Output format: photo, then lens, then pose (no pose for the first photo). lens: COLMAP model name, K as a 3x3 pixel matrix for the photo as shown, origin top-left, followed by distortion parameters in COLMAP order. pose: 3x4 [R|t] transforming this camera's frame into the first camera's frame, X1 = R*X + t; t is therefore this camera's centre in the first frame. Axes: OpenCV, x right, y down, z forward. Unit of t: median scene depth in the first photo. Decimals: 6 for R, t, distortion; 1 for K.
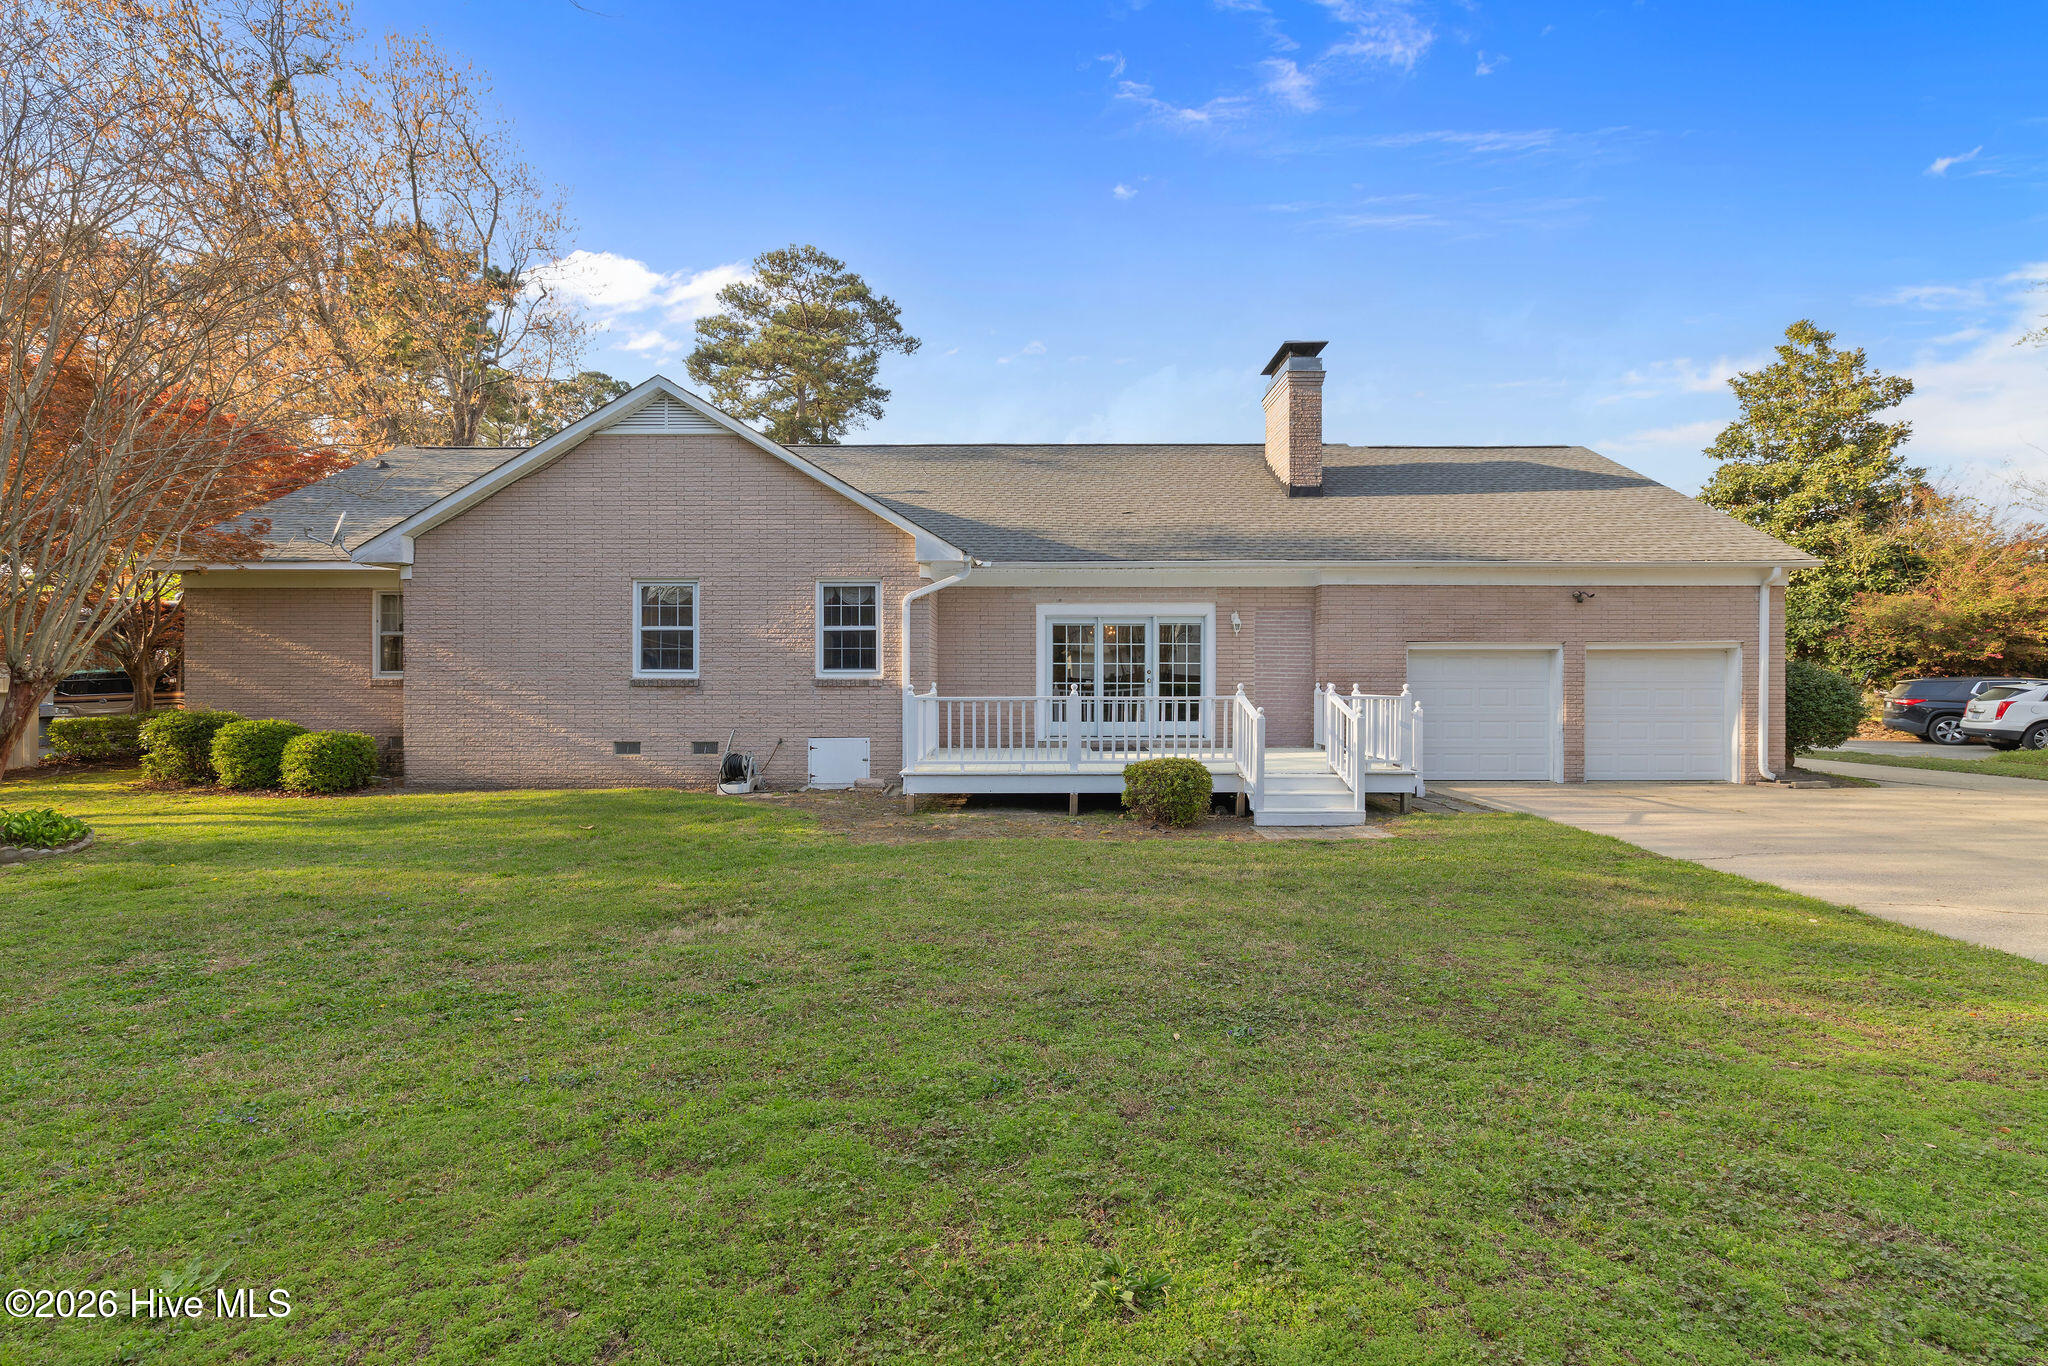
lens RADIAL K [[867.1, 0, 1031.6], [0, 867.1, 681.2], [0, 0, 1]] dist [-0.003311, -0.000046]
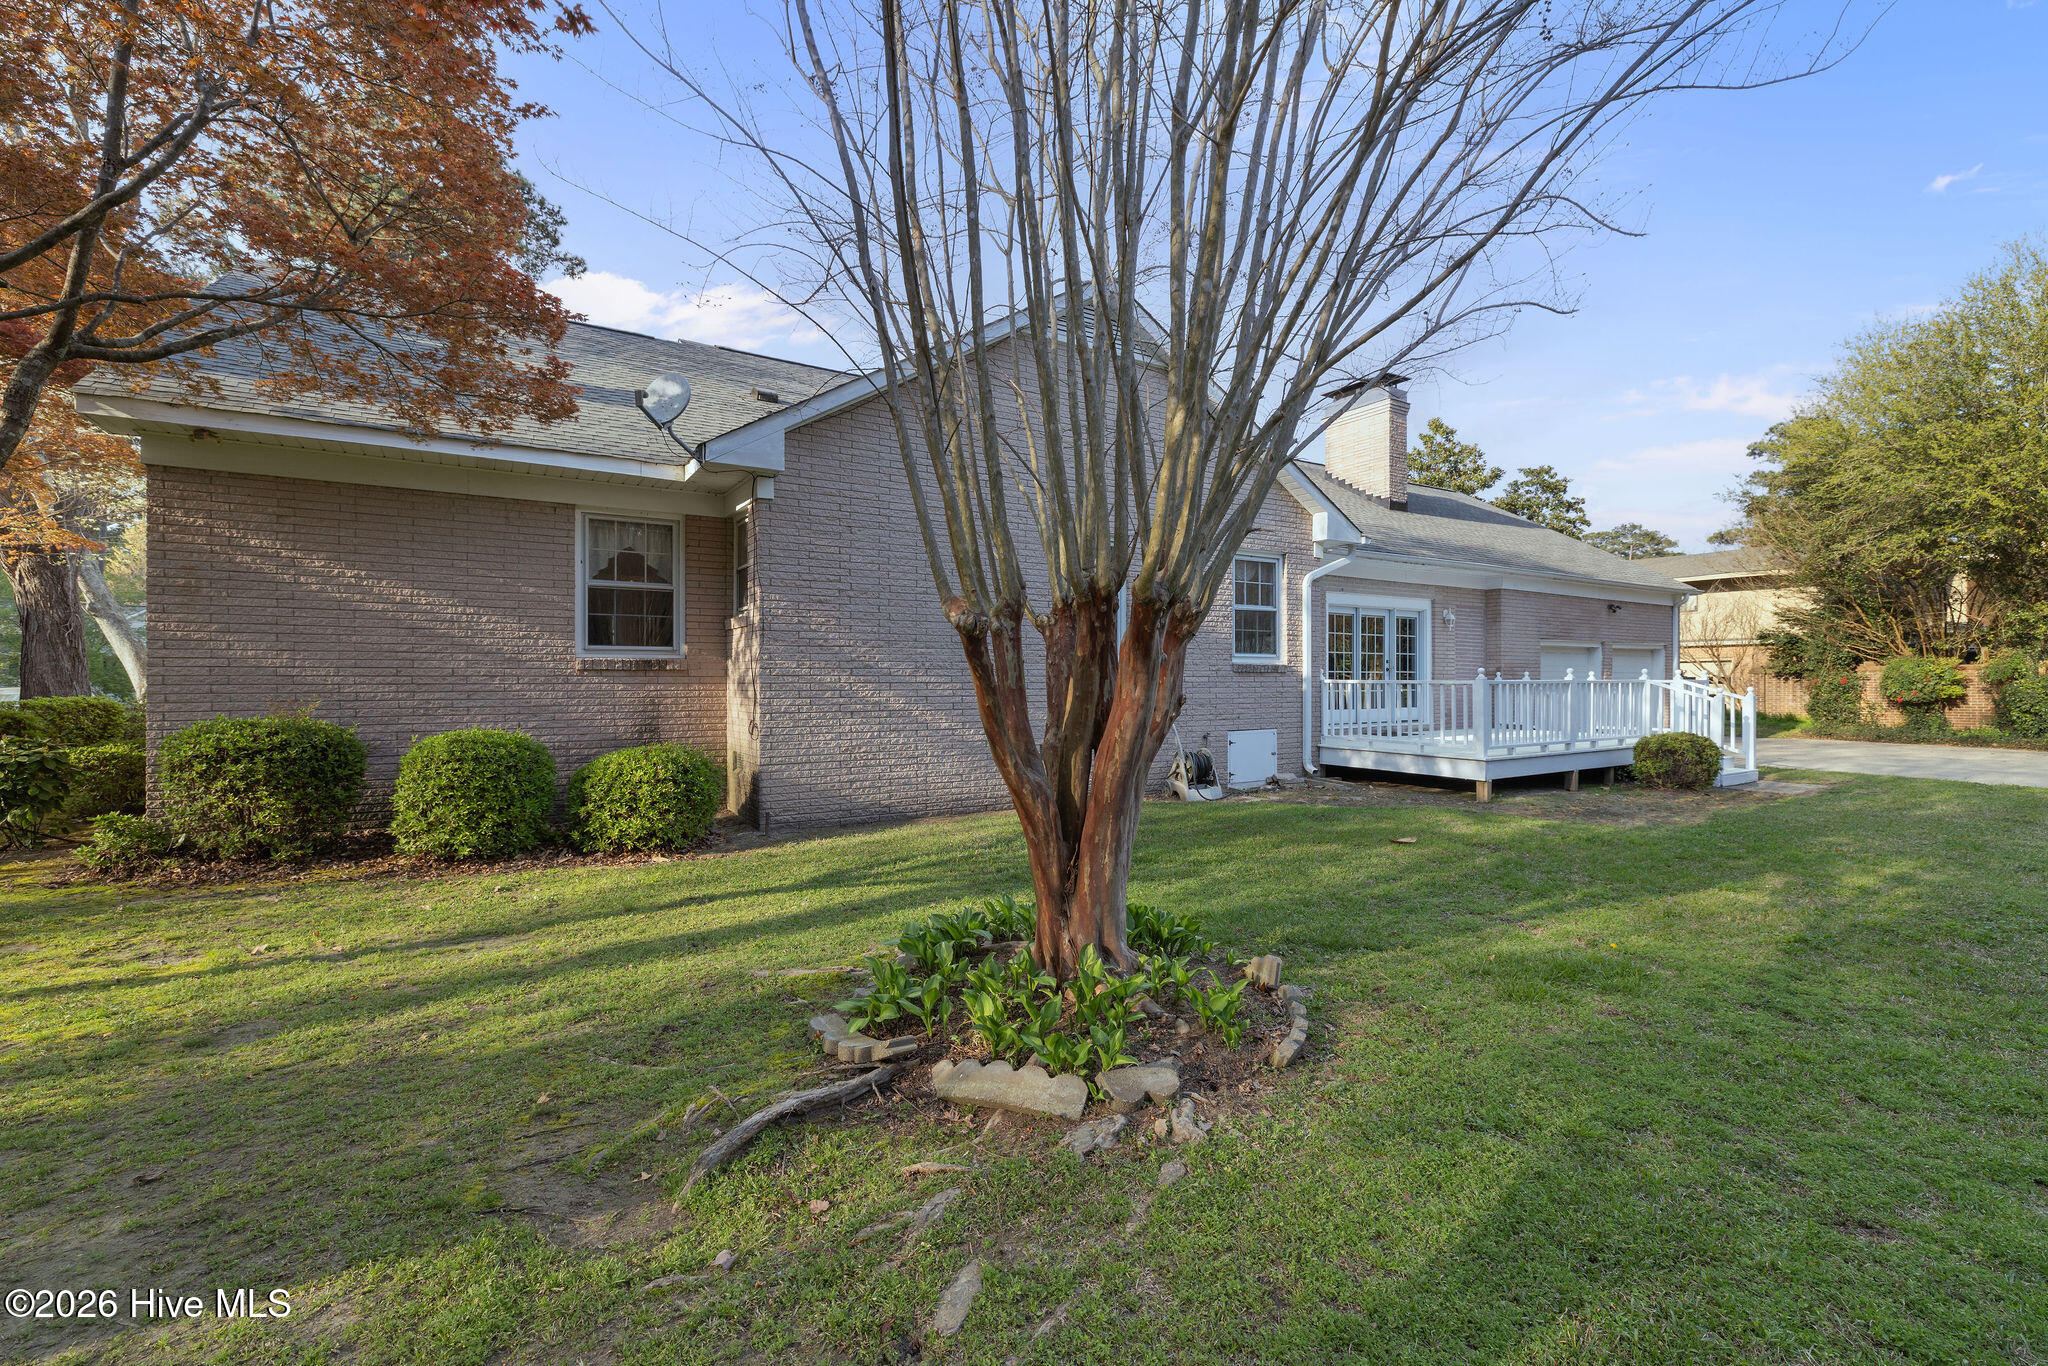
lens RADIAL K [[867.1, 0, 1029.5], [0, 867.1, 684.7], [0, 0, 1]] dist [-0.003311, -0.000046]
pose [[0.847267, -0.003987, 0.531152, -0.823058], [0.002934, 0.999992, 0.002826, 0.014200], [-0.531159, -0.000836, 0.847272, 0.338627]]
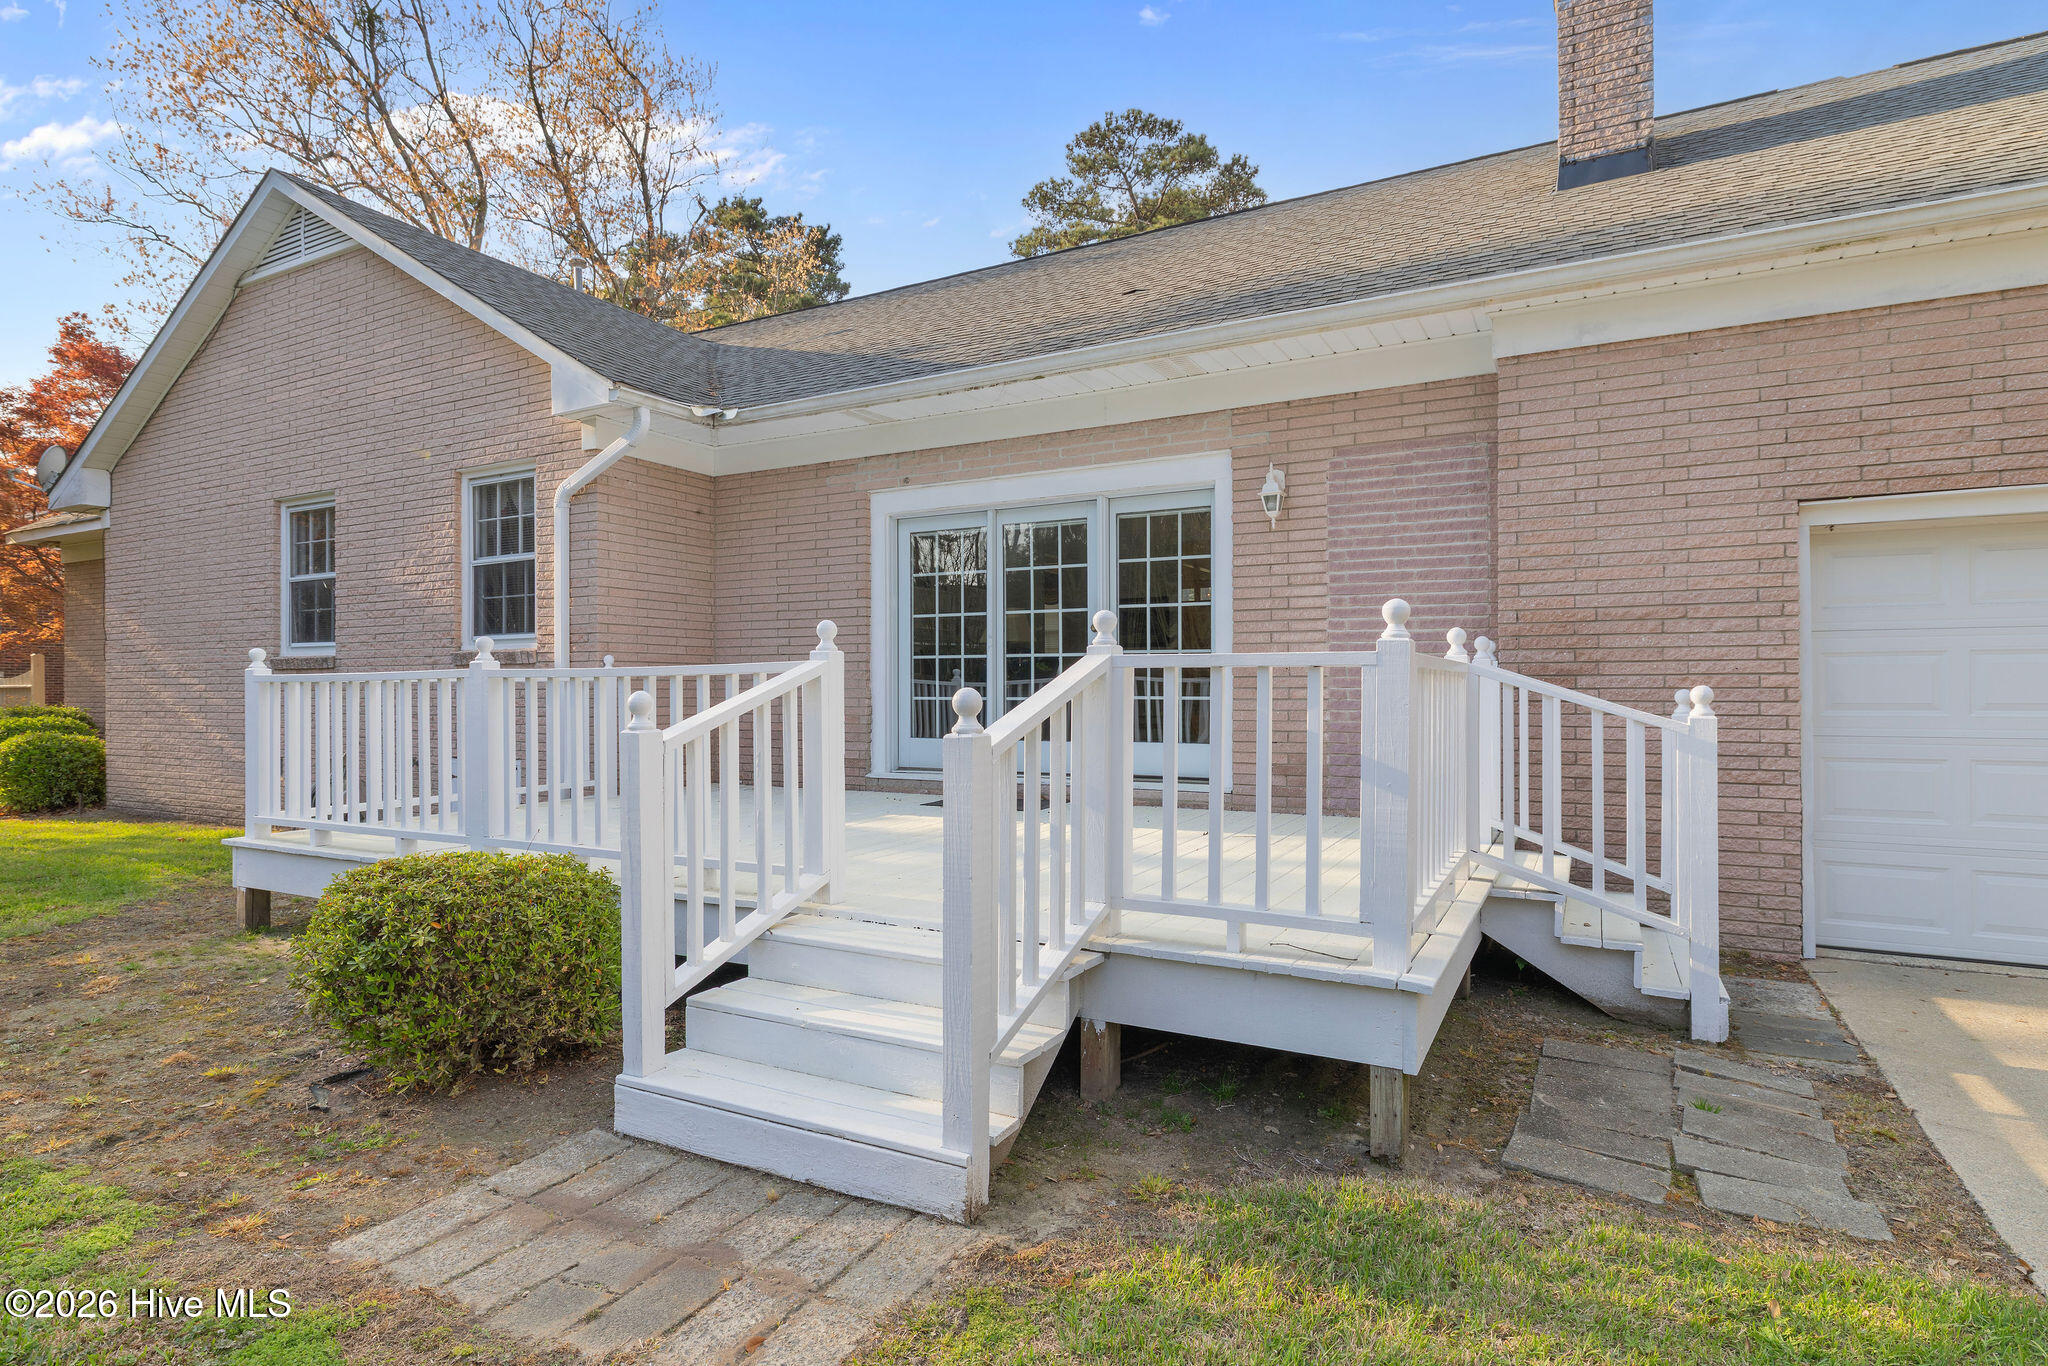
lens RADIAL K [[1071.3, 0, 1017.6], [0, 1071.3, 685.8], [0, 0, 1]] dist [0.000708, 0.000411]
pose [[0.878980, -0.005403, -0.476828, 0.365107], [0.001020, 0.999955, -0.009451, 0.023783], [0.476857, 0.007821, 0.878946, 0.523502]]
